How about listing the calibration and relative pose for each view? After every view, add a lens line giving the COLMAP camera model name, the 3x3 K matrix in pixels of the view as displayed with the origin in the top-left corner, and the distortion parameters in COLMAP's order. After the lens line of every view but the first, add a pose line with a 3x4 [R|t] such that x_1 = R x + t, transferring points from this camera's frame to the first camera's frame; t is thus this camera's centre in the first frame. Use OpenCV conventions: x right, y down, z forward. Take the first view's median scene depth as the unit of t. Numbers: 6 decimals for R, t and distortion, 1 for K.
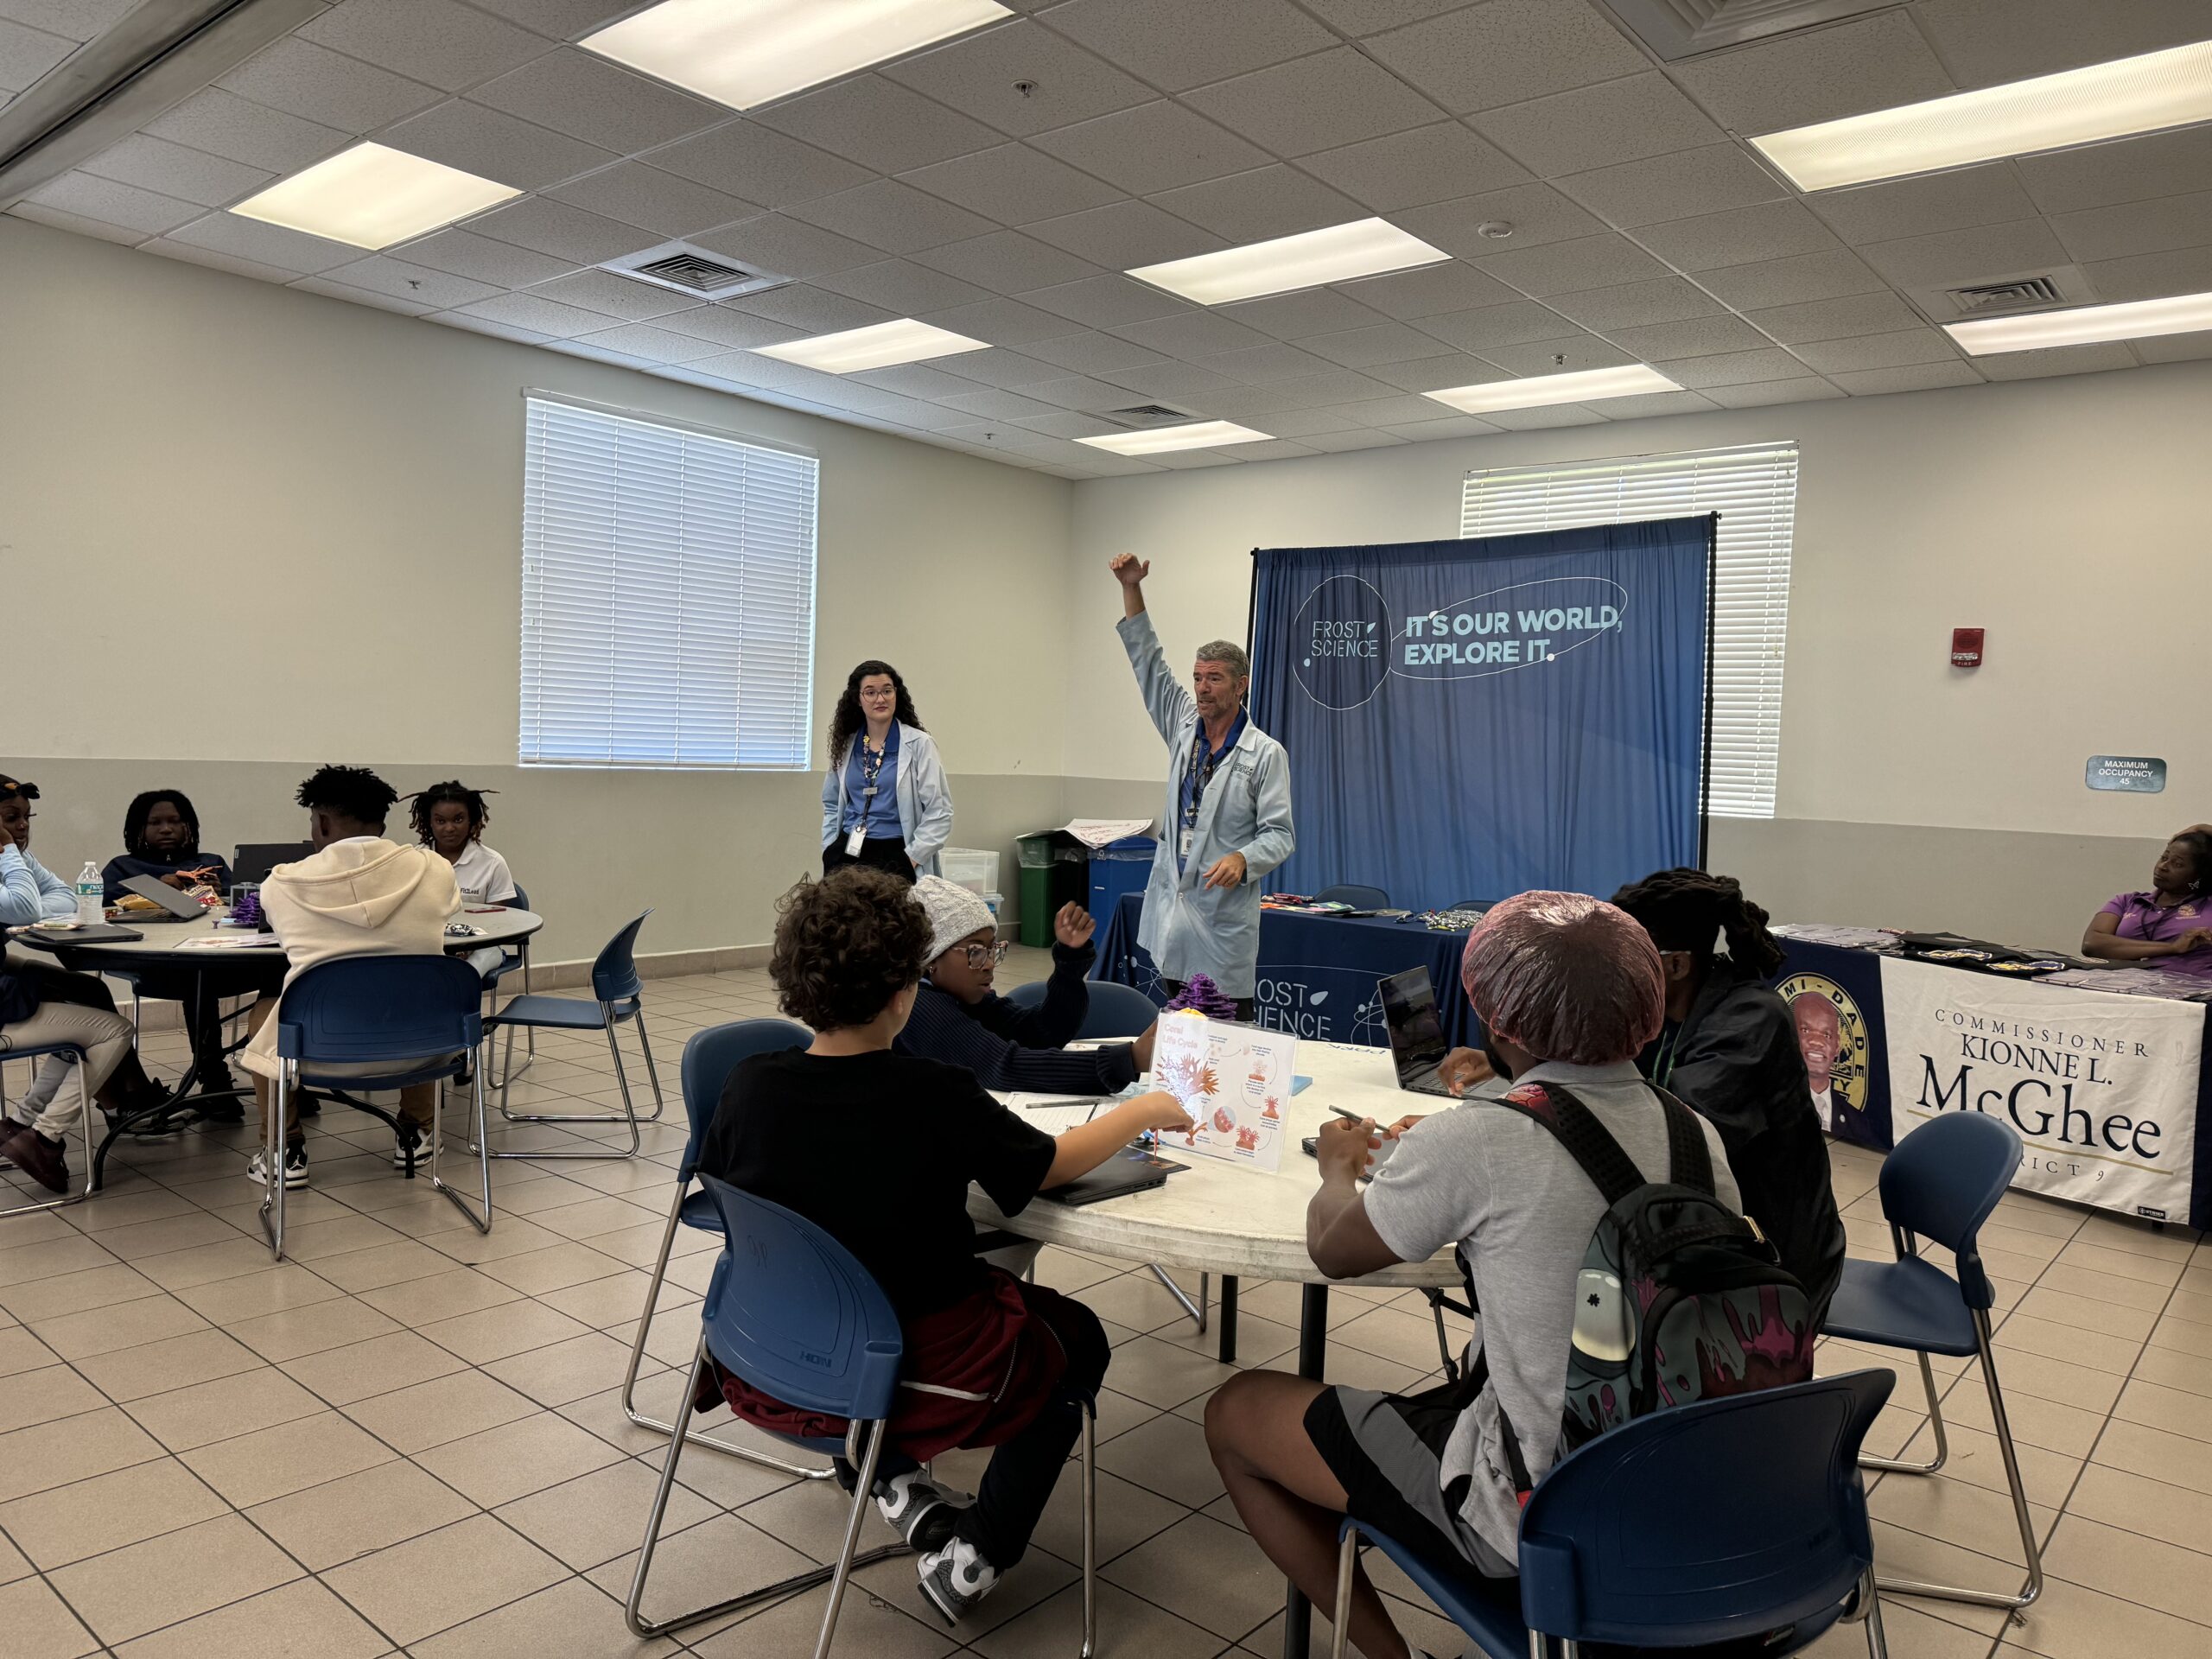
lens RADIAL K [[1566.2, 0, 1103.3], [0, 1566.2, 835.5], [0, 0, 1]] dist [0.026789, -0.052313]
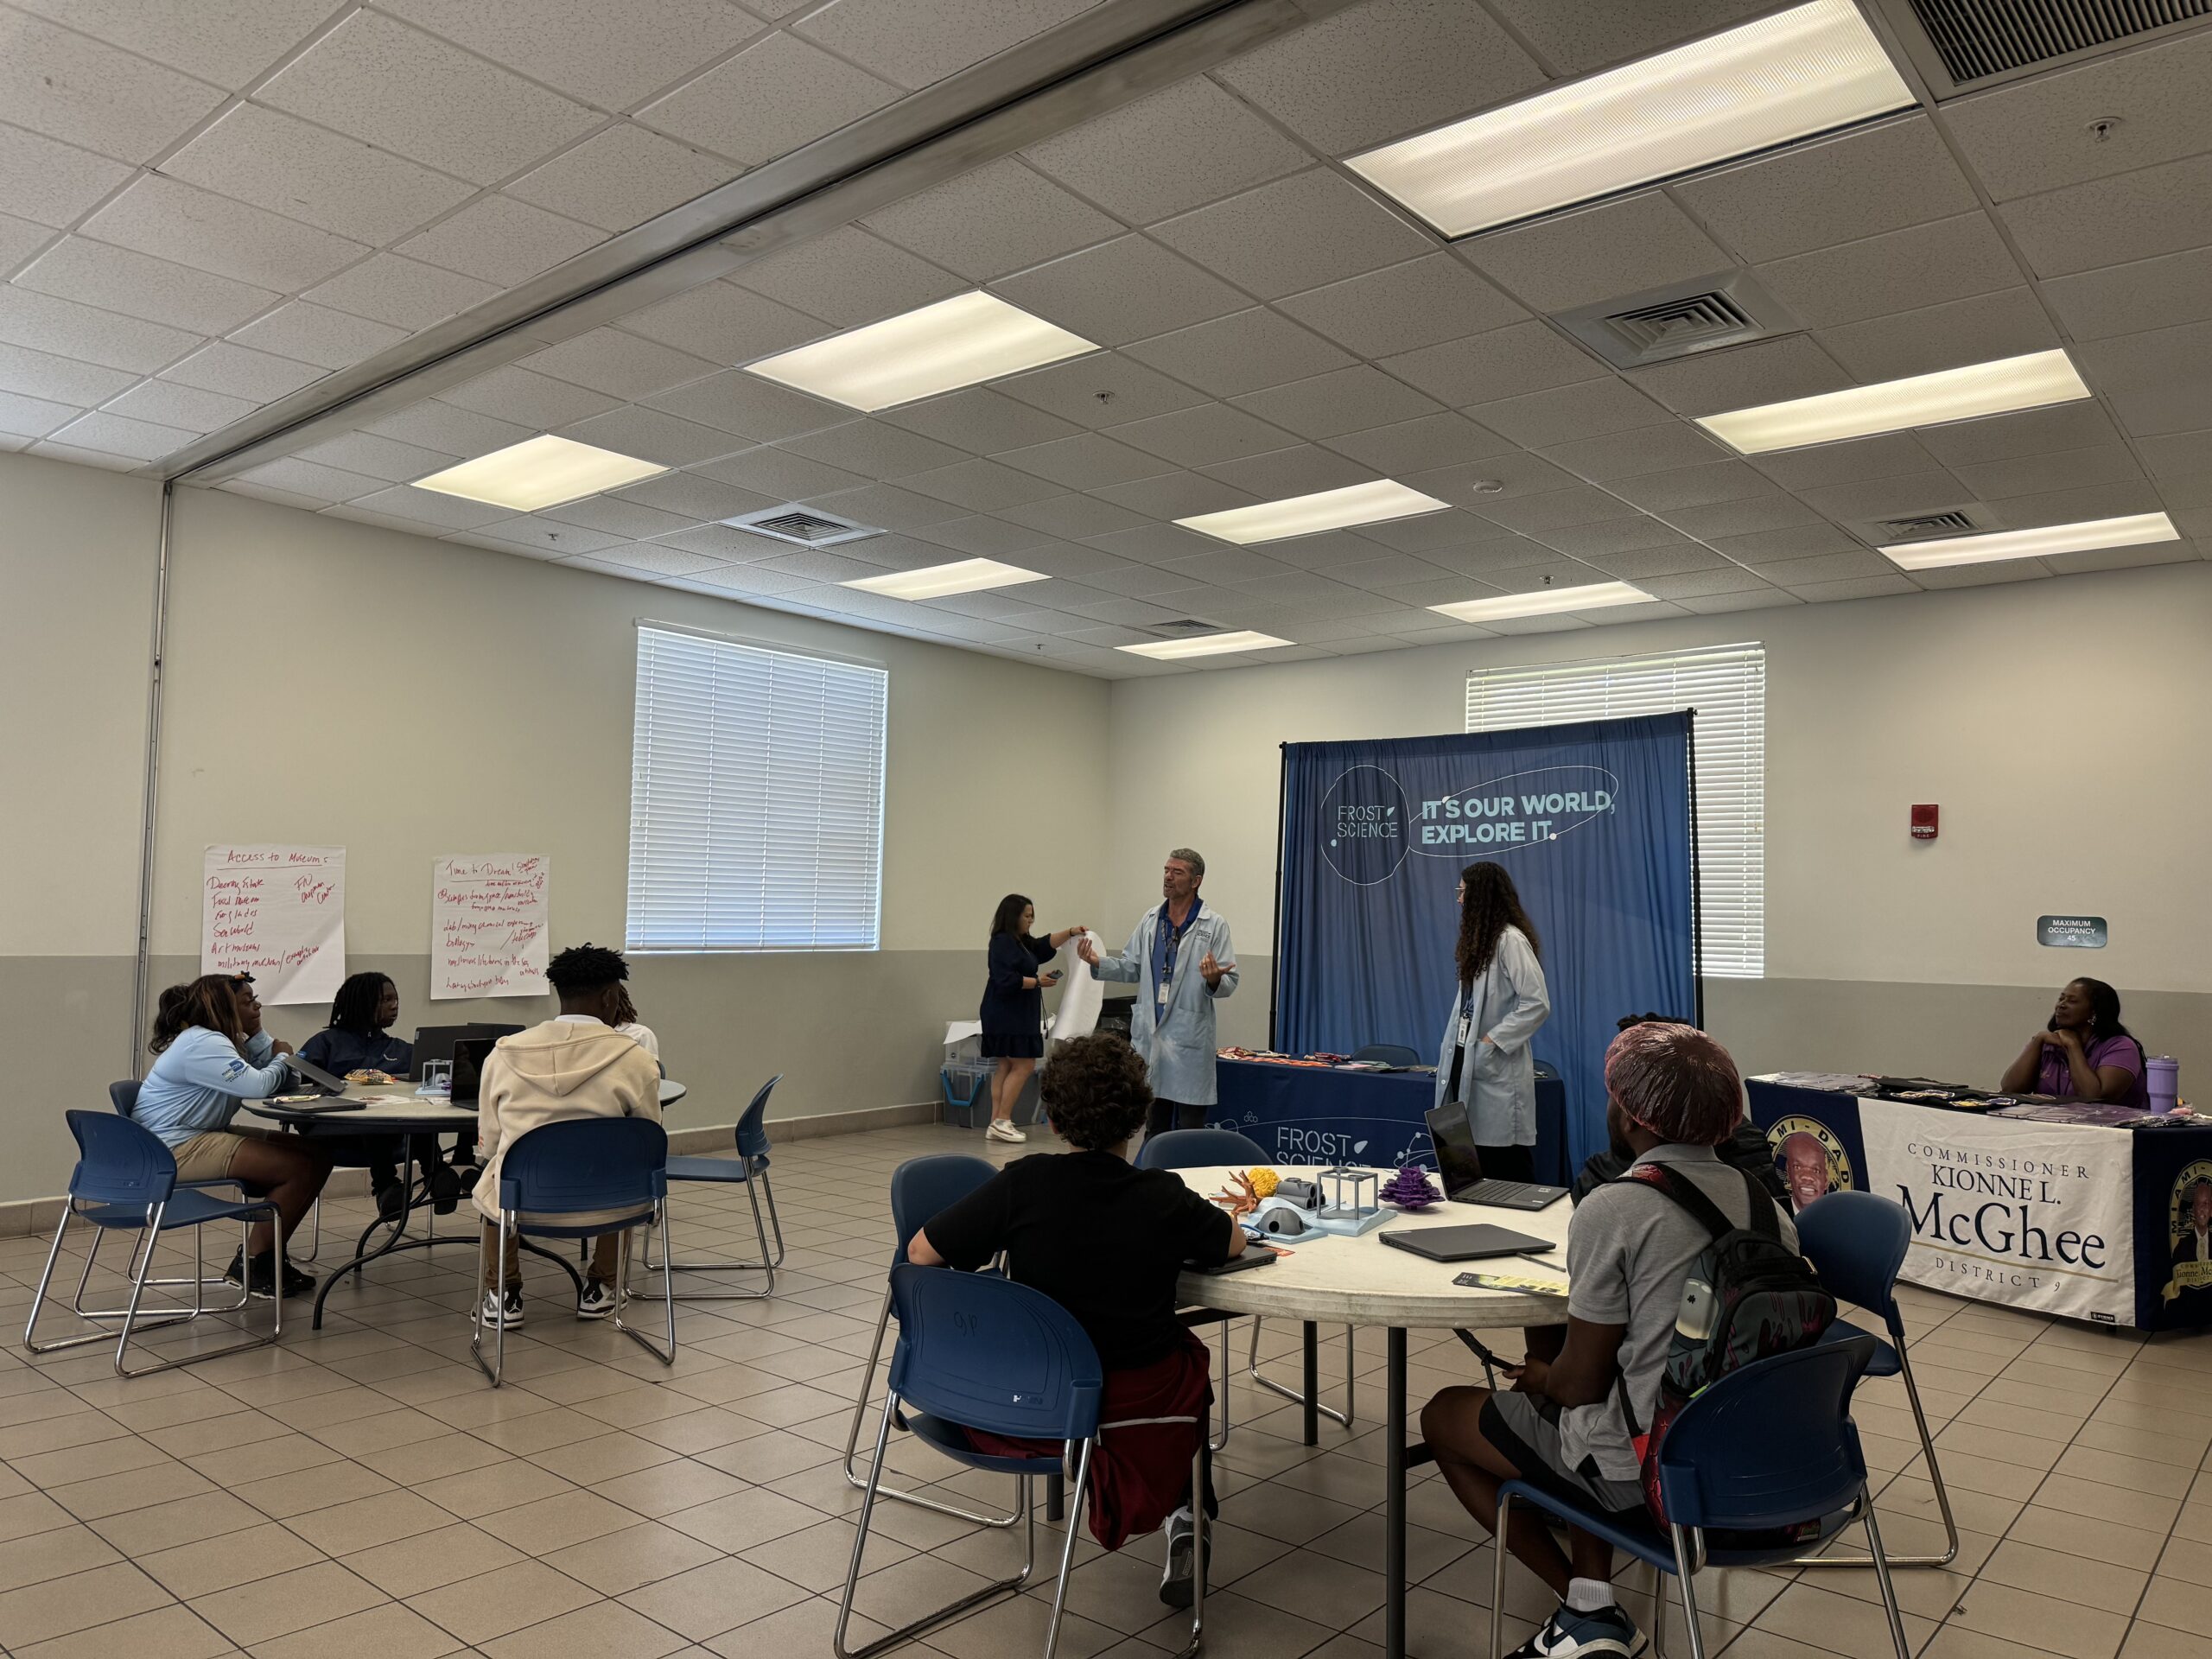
lens RADIAL K [[1566.2, 0, 1114.5], [0, 1566.2, 841.8], [0, 0, 1]] dist [0.026789, -0.052313]
pose [[0.999800, -0.019980, 0.001273, -0.035255], [0.020003, 0.994252, -0.105184, 0.001788], [0.000836, 0.105188, 0.994452, -0.134886]]
